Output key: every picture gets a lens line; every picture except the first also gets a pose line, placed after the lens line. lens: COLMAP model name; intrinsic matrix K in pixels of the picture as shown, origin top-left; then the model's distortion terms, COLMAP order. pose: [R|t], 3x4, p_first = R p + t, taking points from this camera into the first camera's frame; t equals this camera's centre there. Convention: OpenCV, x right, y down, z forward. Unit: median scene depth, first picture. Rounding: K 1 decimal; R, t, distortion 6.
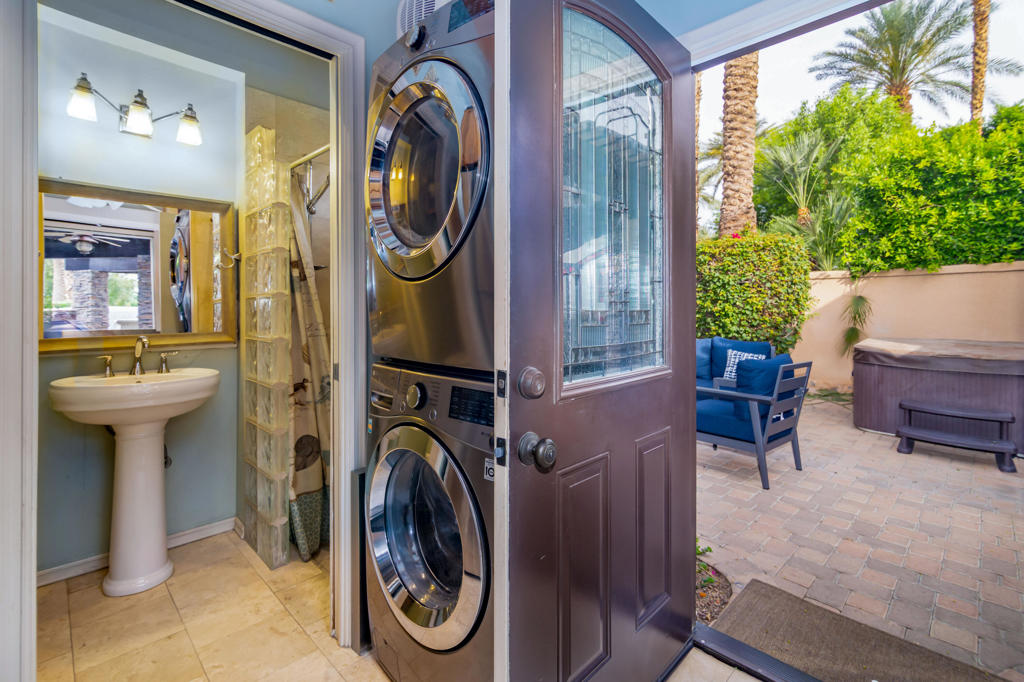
lens RADIAL K [[470.6, 0, 509.7], [0, 470.6, 305.7], [0, 0, 1]] dist [-0.001742, -0.000411]
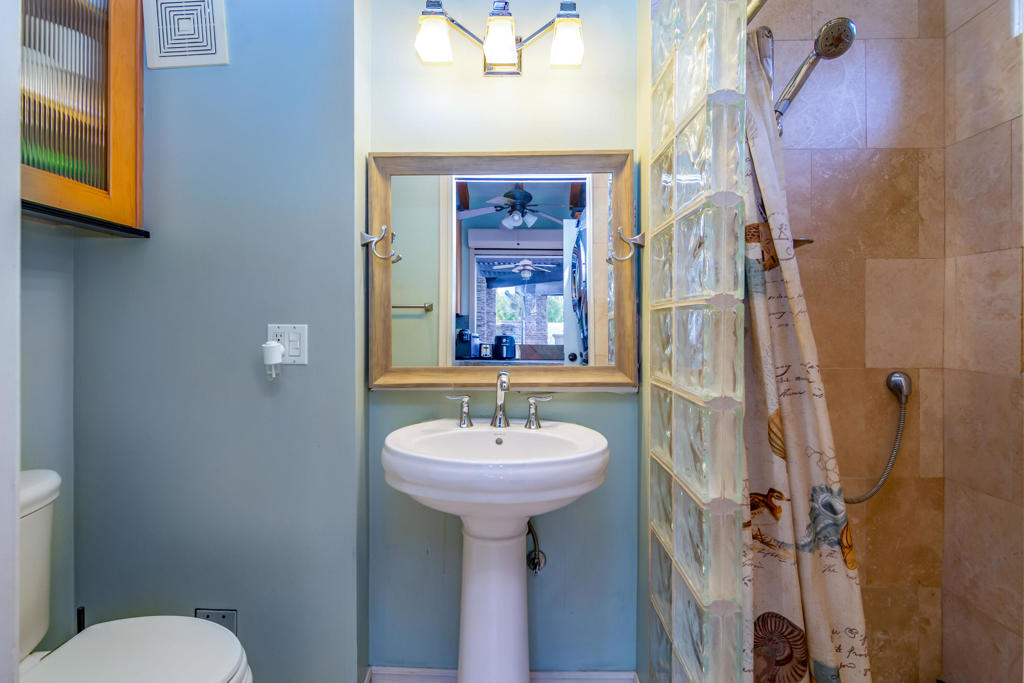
lens RADIAL K [[468.4, 0, 512.4], [0, 468.4, 334.1], [0, 0, 1]] dist [-0.001539, -0.000777]
pose [[0.705427, 0.014502, -0.708634, -0.298020], [0.005295, 0.999655, 0.025728, -0.003734], [0.708763, -0.021902, 0.705107, 0.515383]]
